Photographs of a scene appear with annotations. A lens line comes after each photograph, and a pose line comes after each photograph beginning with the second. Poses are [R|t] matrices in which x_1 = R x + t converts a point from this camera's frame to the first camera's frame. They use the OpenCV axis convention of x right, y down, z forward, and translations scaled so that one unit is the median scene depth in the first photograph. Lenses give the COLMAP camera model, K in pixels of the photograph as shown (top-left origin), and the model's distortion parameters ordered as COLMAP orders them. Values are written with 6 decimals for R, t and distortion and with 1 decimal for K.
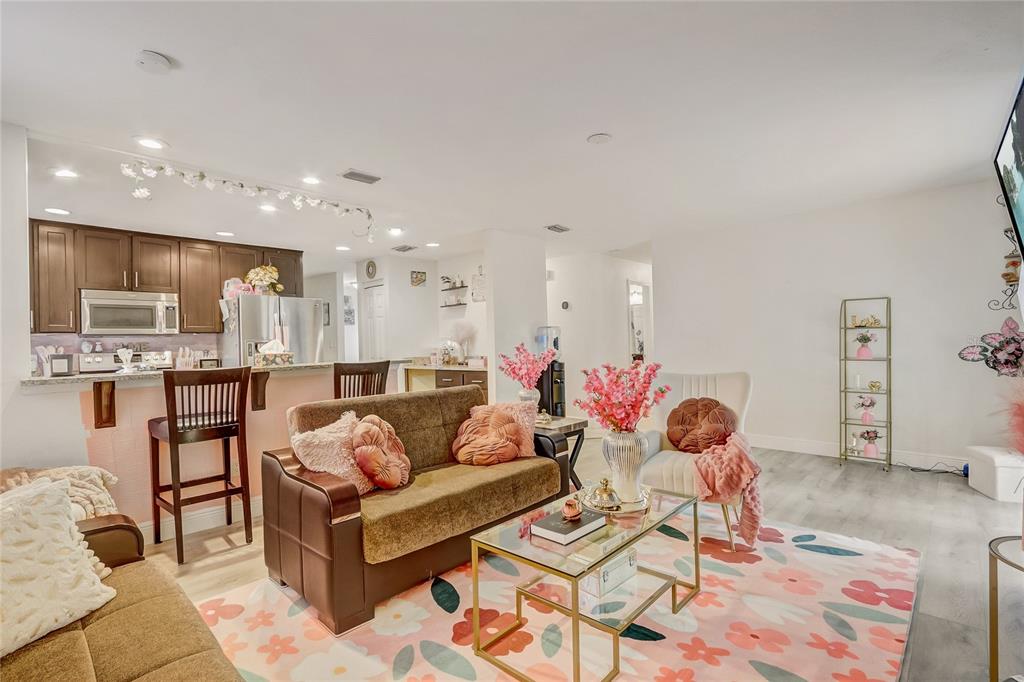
lens RADIAL K [[471.9, 0, 510.7], [0, 471.9, 347.3], [0, 0, 1]] dist [-0.001462, -0.000363]
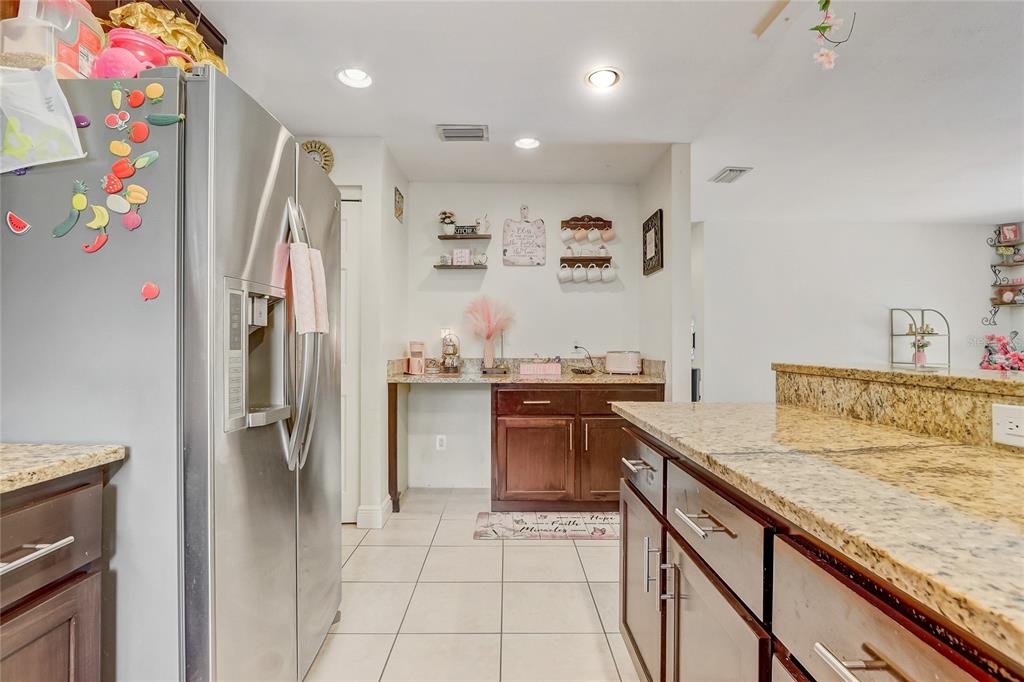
lens RADIAL K [[471.9, 0, 510.7], [0, 471.9, 347.3], [0, 0, 1]] dist [-0.001462, -0.000363]
pose [[0.724797, 0.025064, 0.688506, -0.918159], [-0.017645, 0.999686, -0.017817, 0.030405], [-0.688737, 0.000765, 0.725011, 1.110935]]
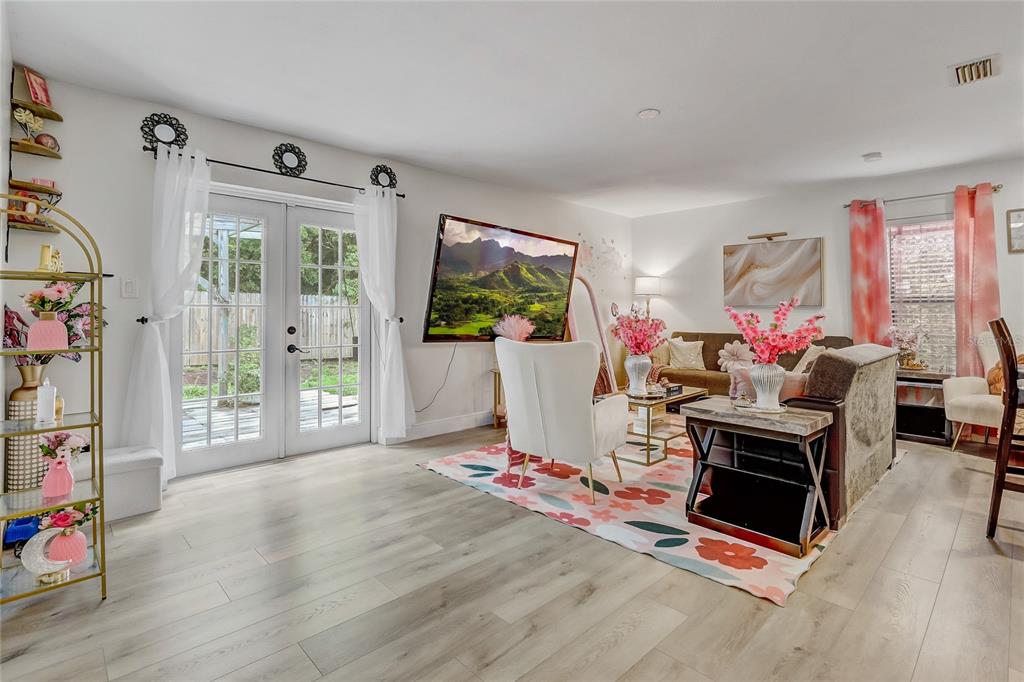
lens RADIAL K [[502.0, 0, 516.1], [0, 502.0, 301.0], [0, 0, 1]] dist [-0.003168, -0.000827]
pose [[-0.998793, 0.022112, 0.043869, 0.395706], [0.021540, 0.999677, -0.013466, -0.003964], [-0.044153, -0.012505, -0.998947, 1.866608]]
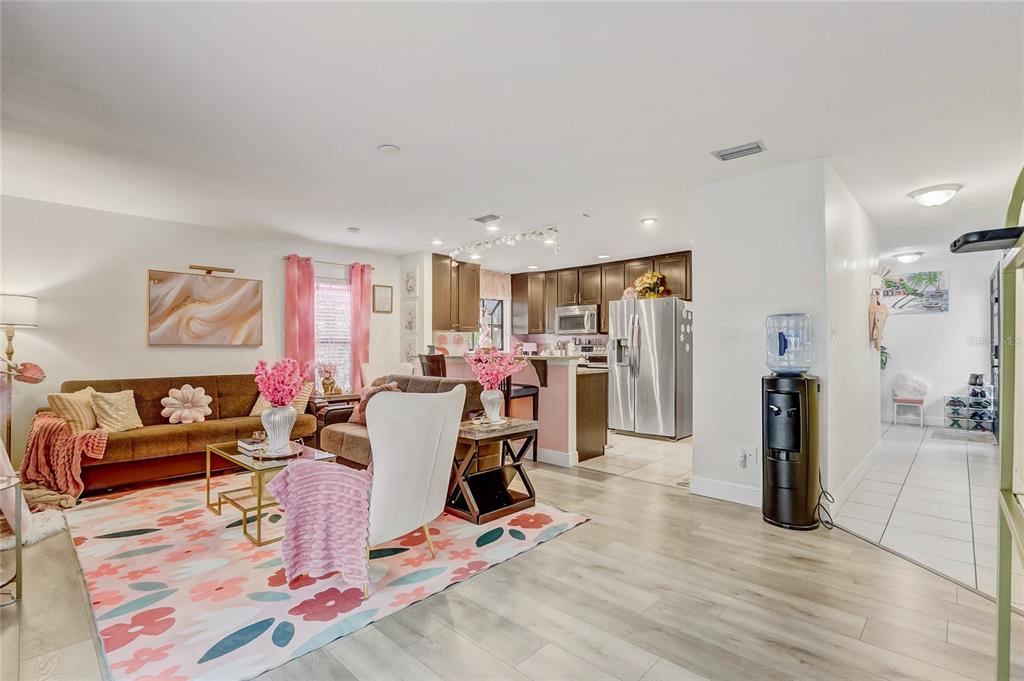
lens RADIAL K [[479.6, 0, 512.0], [0, 479.6, 340.5], [0, 0, 1]] dist [0.000267, 0.000241]
pose [[-0.006616, 0.008929, -0.999938, 1.095844], [-0.006569, 0.999938, 0.008972, -0.023714], [0.999957, 0.006628, -0.006557, 1.113164]]
